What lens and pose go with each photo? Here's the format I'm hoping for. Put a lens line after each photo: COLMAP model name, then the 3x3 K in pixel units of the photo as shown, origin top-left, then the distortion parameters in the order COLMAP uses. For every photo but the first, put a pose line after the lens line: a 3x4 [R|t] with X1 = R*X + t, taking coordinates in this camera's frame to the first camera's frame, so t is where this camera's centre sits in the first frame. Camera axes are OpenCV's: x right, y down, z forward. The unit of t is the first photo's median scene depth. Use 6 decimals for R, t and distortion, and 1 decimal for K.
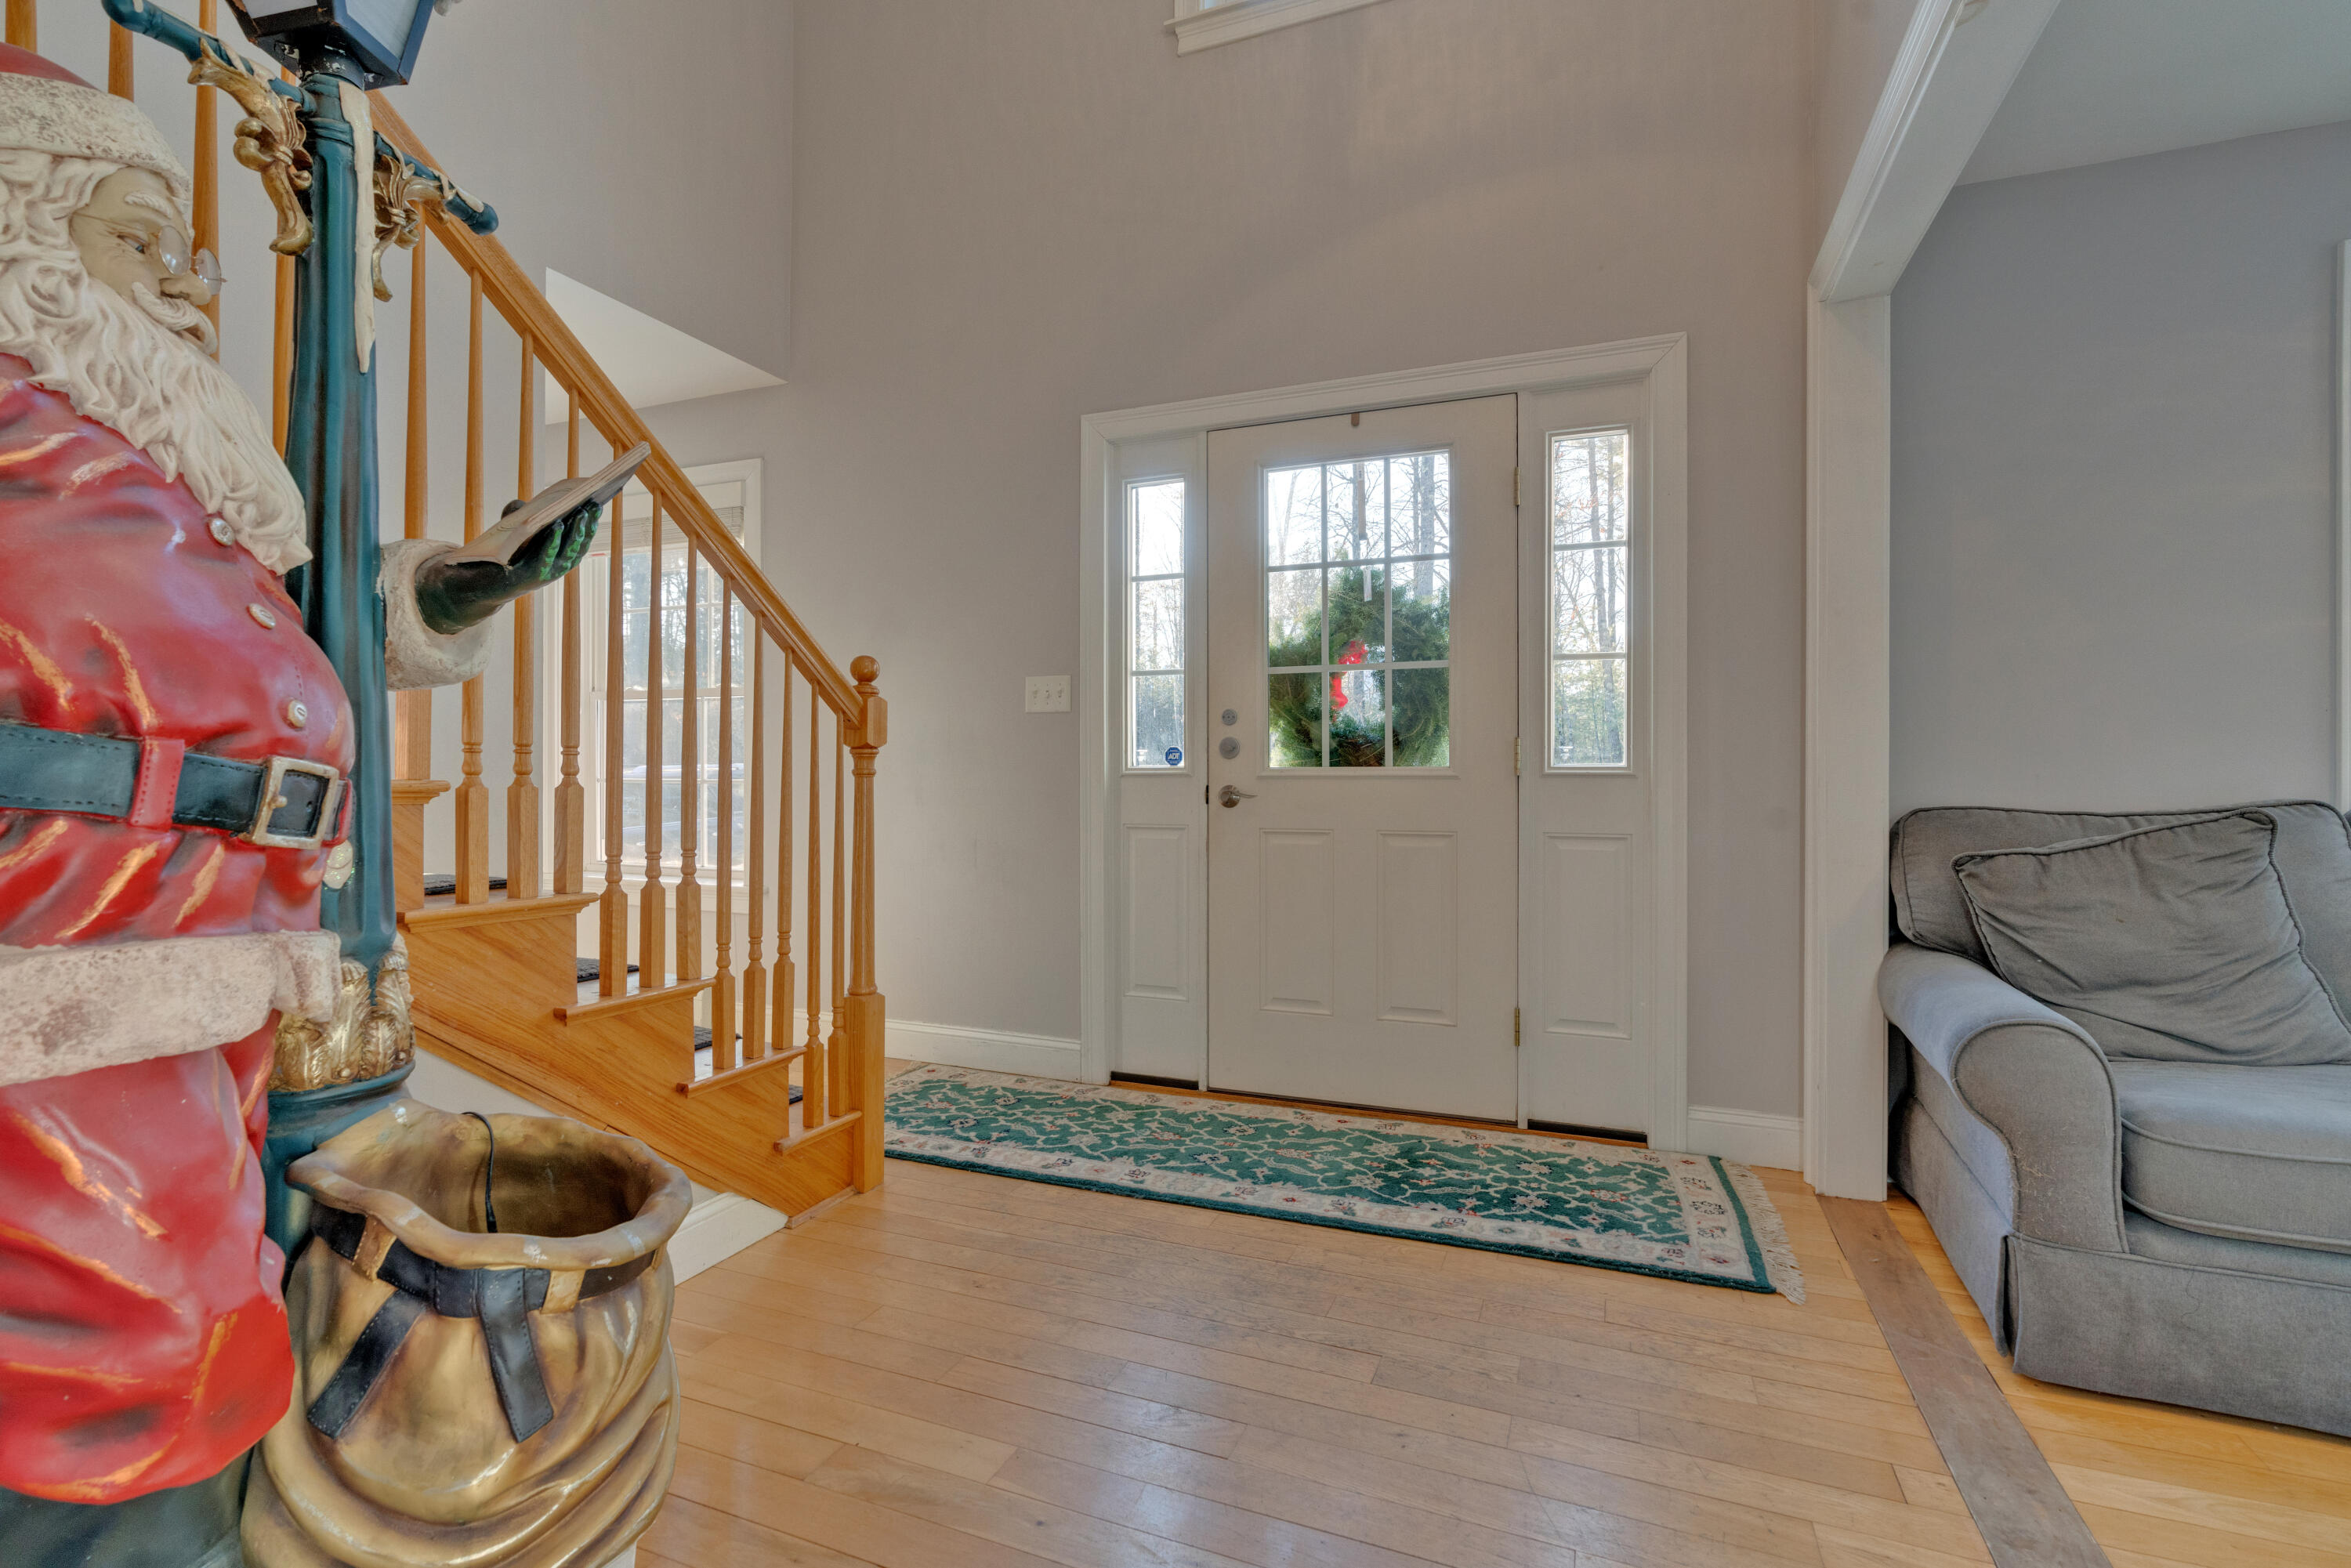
lens RADIAL K [[1051.8, 0, 1189.7], [0, 1051.8, 786.3], [0, 0, 1]] dist [-0.003880, 0.000079]
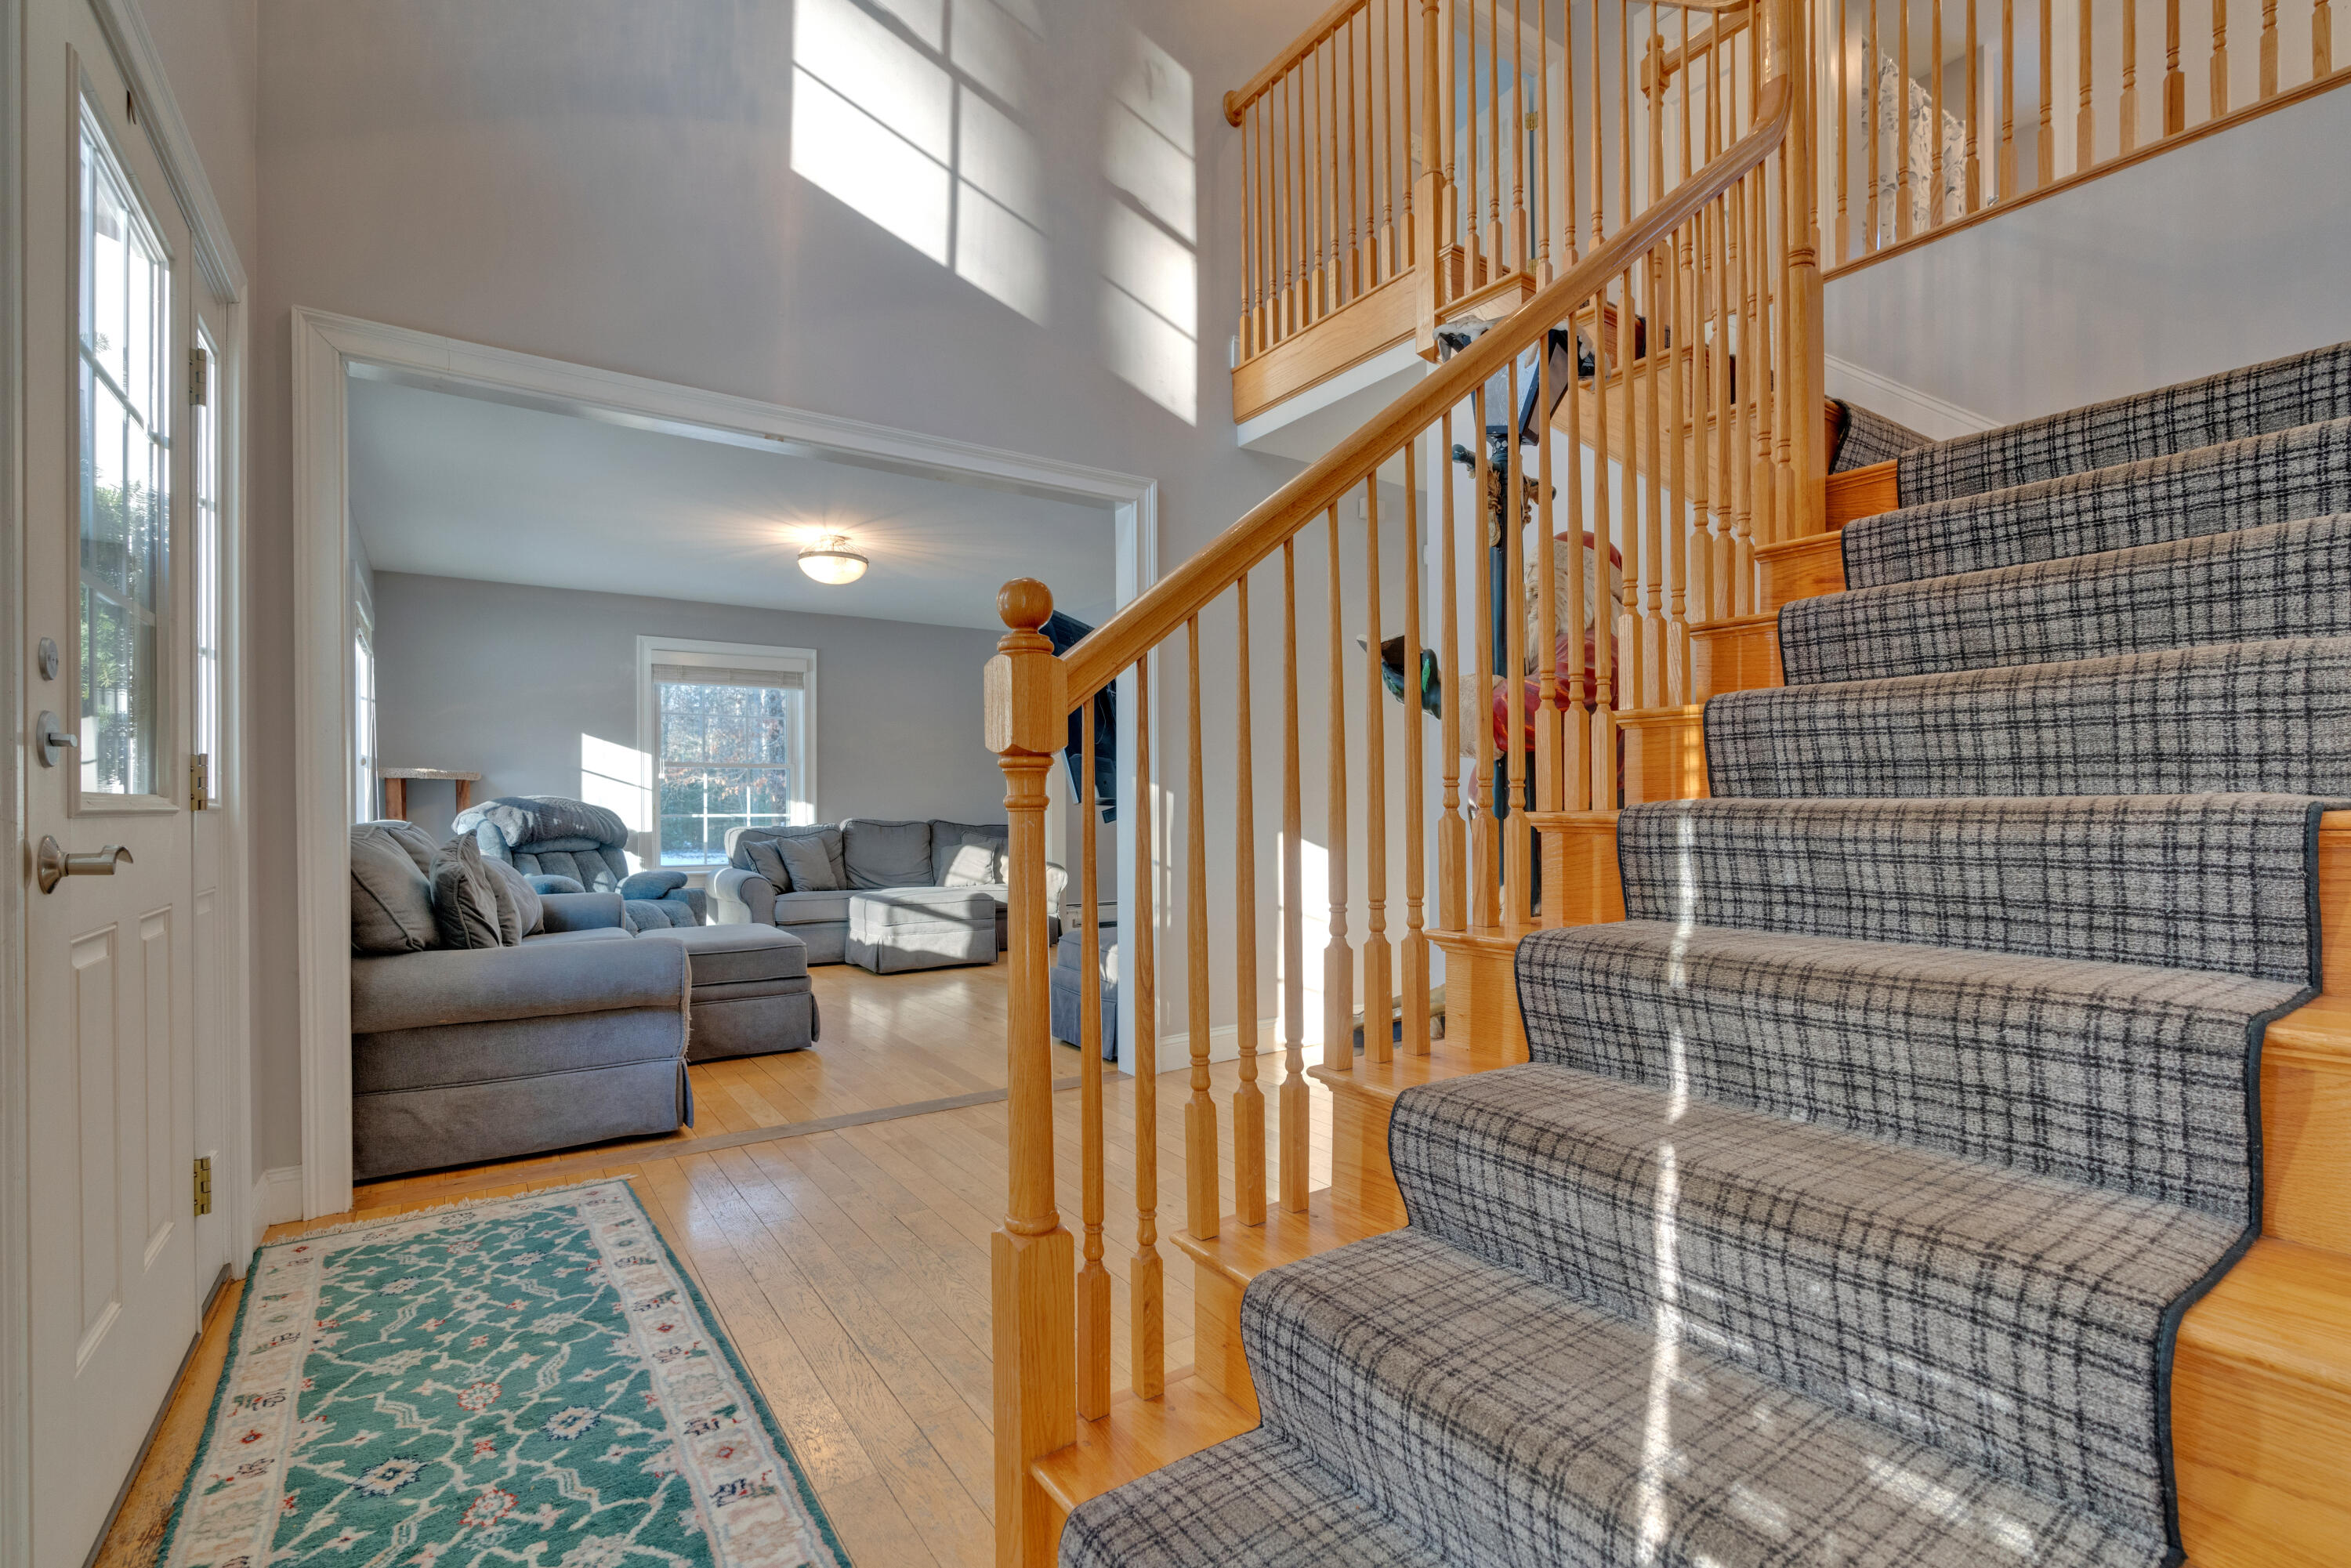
lens RADIAL K [[1051.8, 0, 1172.2], [0, 1051.8, 801.7], [0, 0, 1]] dist [-0.003880, 0.000079]
pose [[-0.832715, 0.000653, 0.553701, -0.612879], [-0.003505, 0.999973, -0.006450, -0.017741], [-0.553691, -0.007312, -0.832690, 1.287997]]
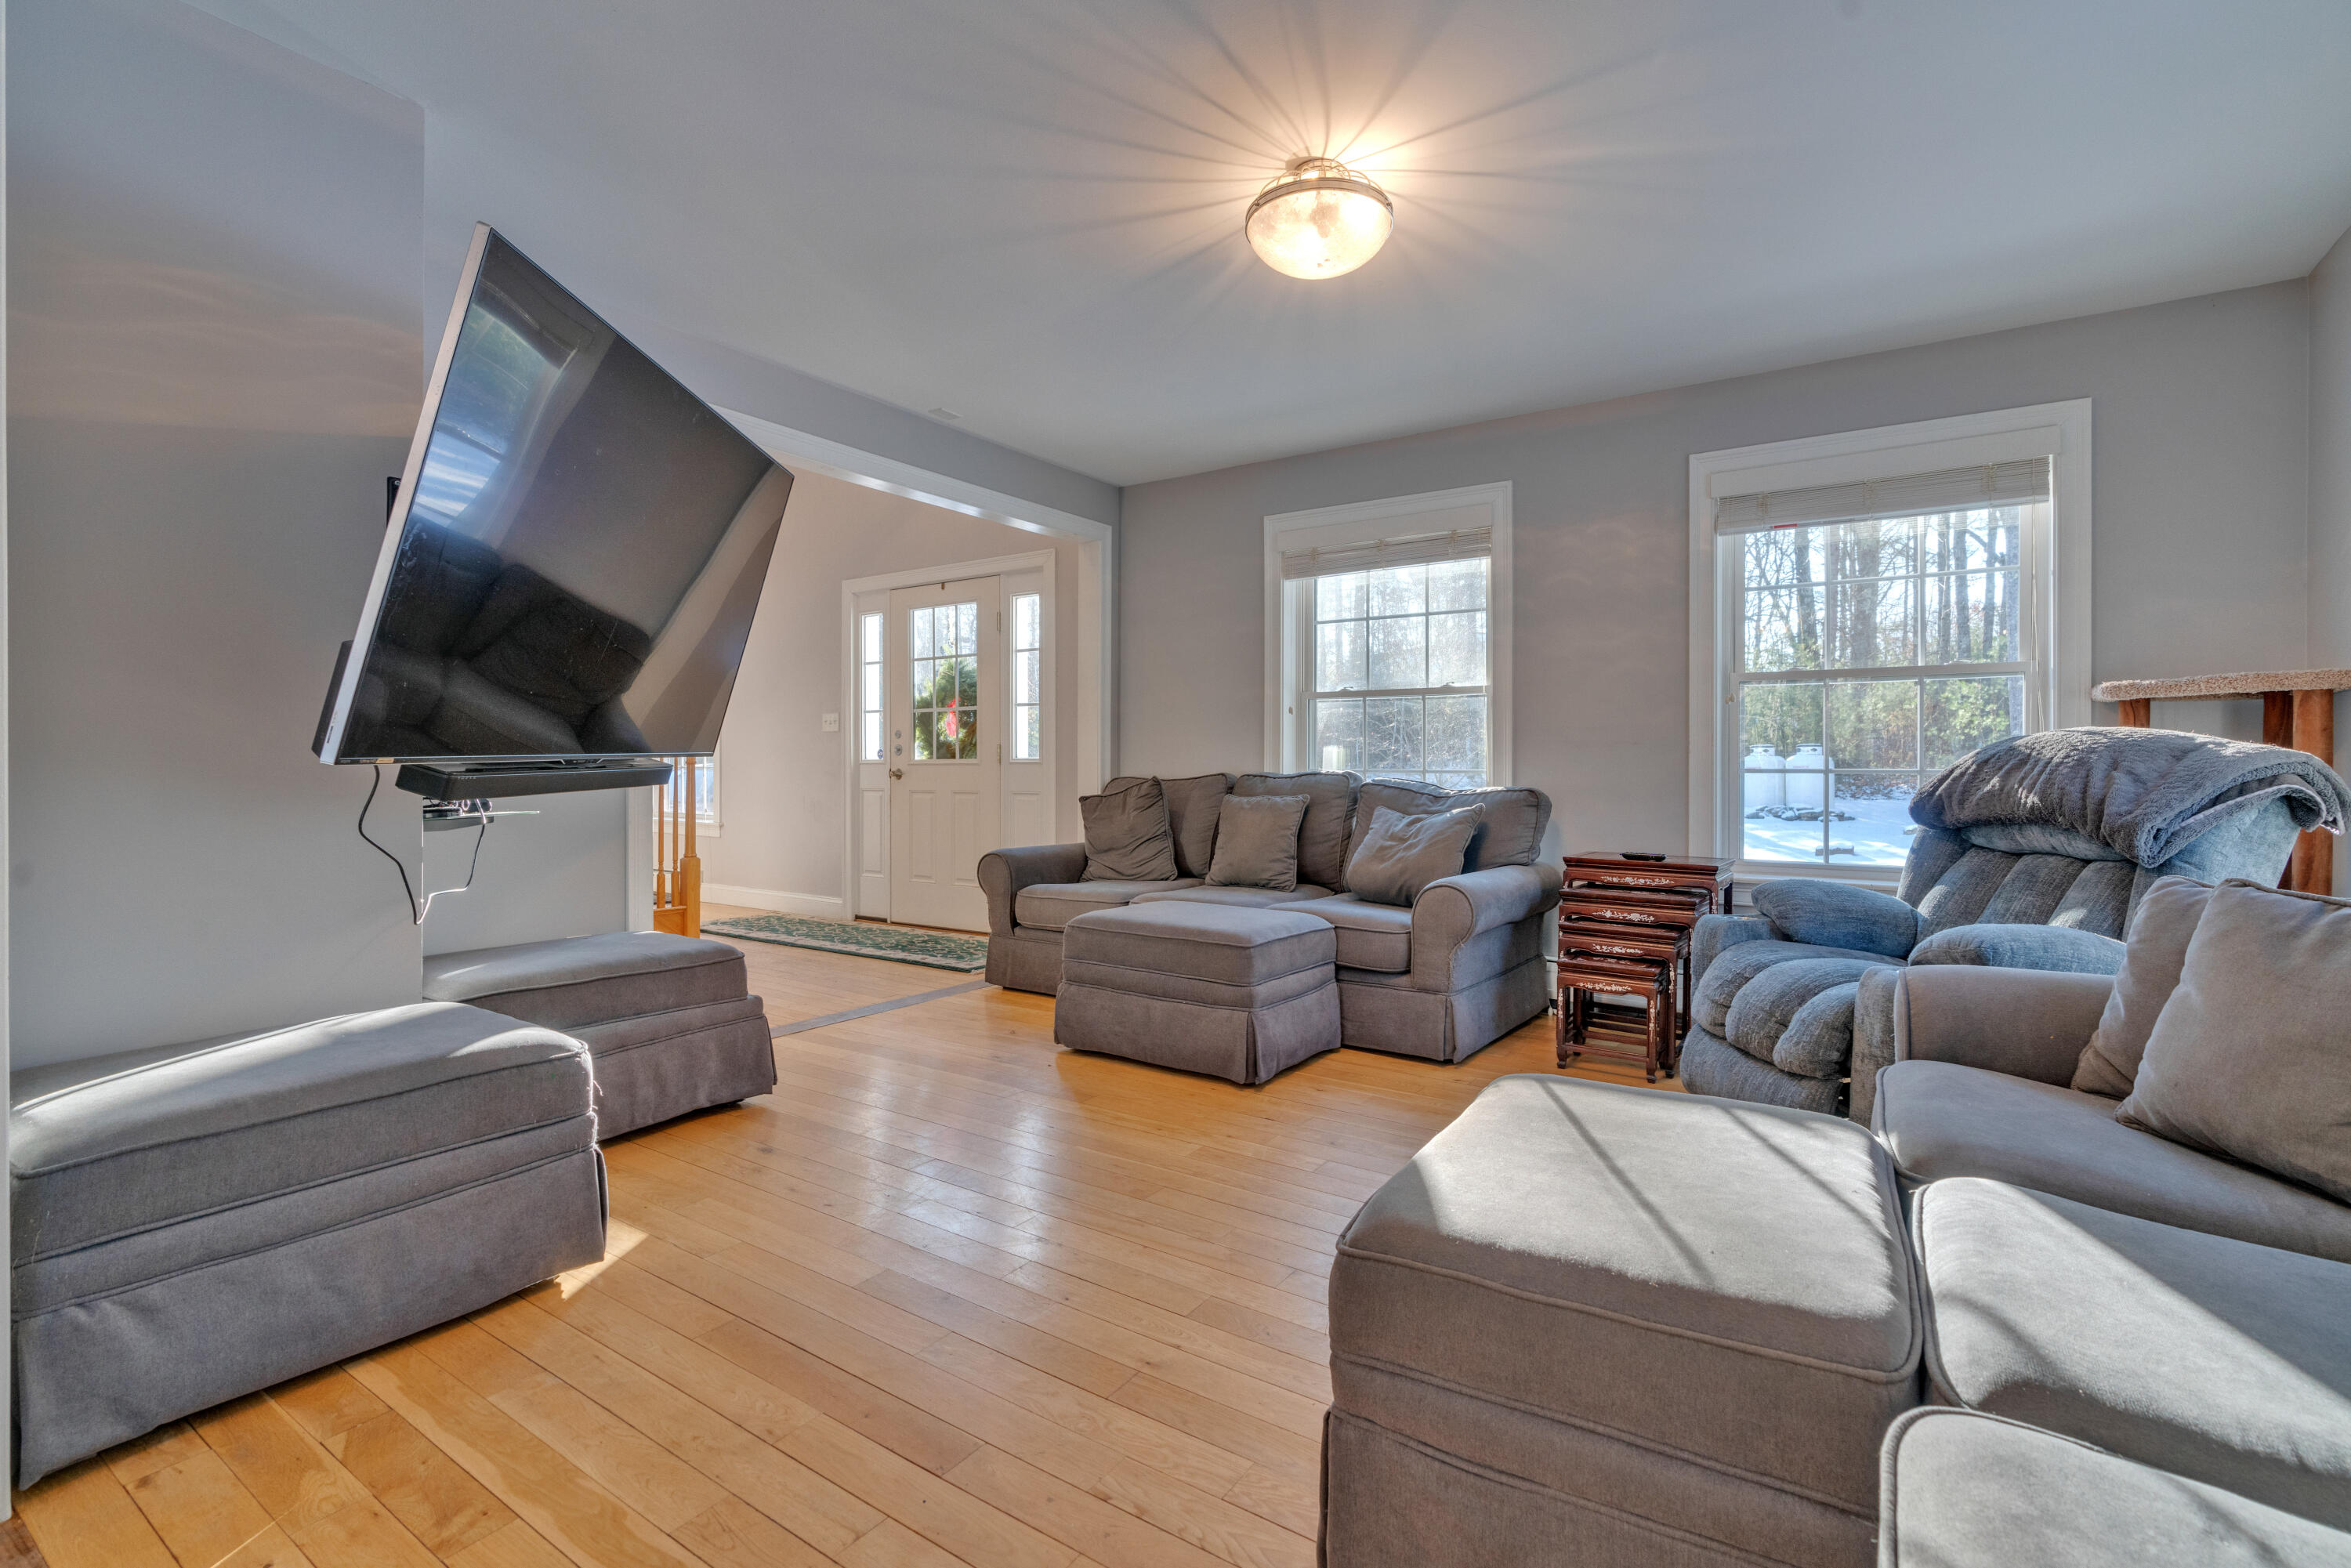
lens RADIAL K [[1051.8, 0, 1175.5], [0, 1051.8, 771.3], [0, 0, 1]] dist [-0.003880, 0.000079]
pose [[0.974692, -0.002664, -0.223535, 1.043026], [0.002261, 0.999995, -0.002056, 0.009799], [0.223539, 0.001499, 0.974694, -0.860381]]
